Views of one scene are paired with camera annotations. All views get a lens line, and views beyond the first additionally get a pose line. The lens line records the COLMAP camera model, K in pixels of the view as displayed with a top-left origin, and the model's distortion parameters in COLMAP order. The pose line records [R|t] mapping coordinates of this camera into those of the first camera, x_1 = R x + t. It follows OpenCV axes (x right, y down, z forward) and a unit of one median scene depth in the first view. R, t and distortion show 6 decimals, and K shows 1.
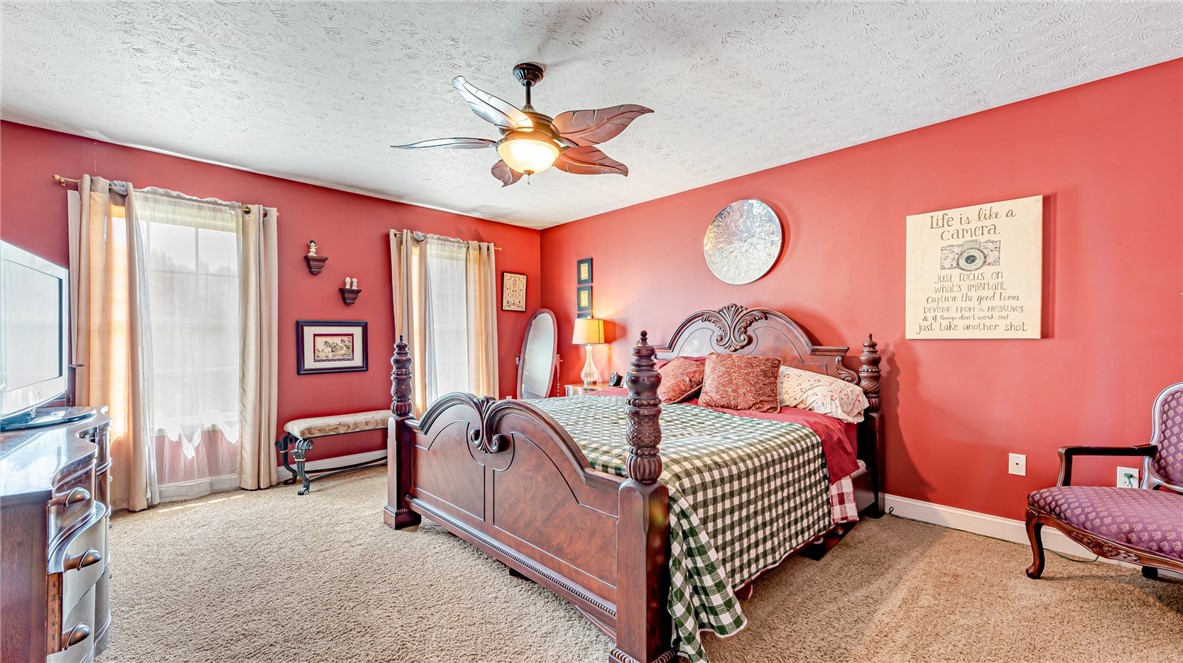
lens RADIAL K [[481.3, 0, 594.0], [0, 481.3, 319.3], [0, 0, 1]] dist [0.001027, 0.000074]
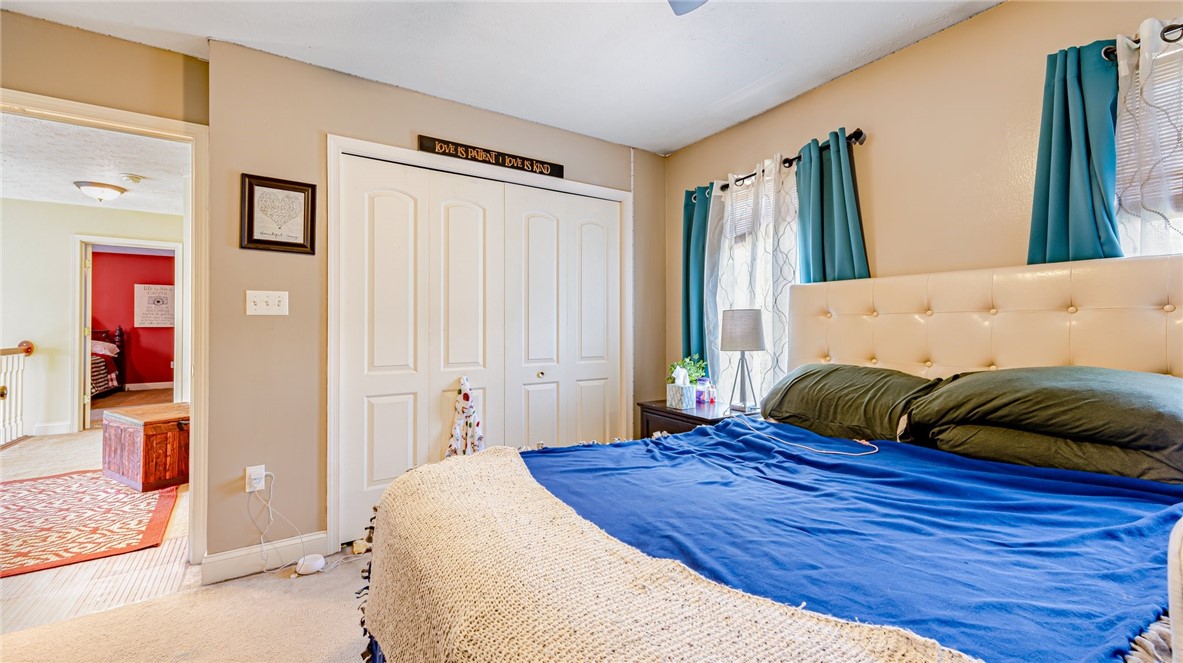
lens RADIAL K [[481.3, 0, 594.0], [0, 481.3, 319.3], [0, 0, 1]] dist [0.001027, 0.000074]
pose [[0.196684, -0.000847, 0.980467, -1.632881], [0.002935, 0.999996, 0.000275, 0.004289], [-0.980462, 0.002824, 0.196686, -2.253236]]
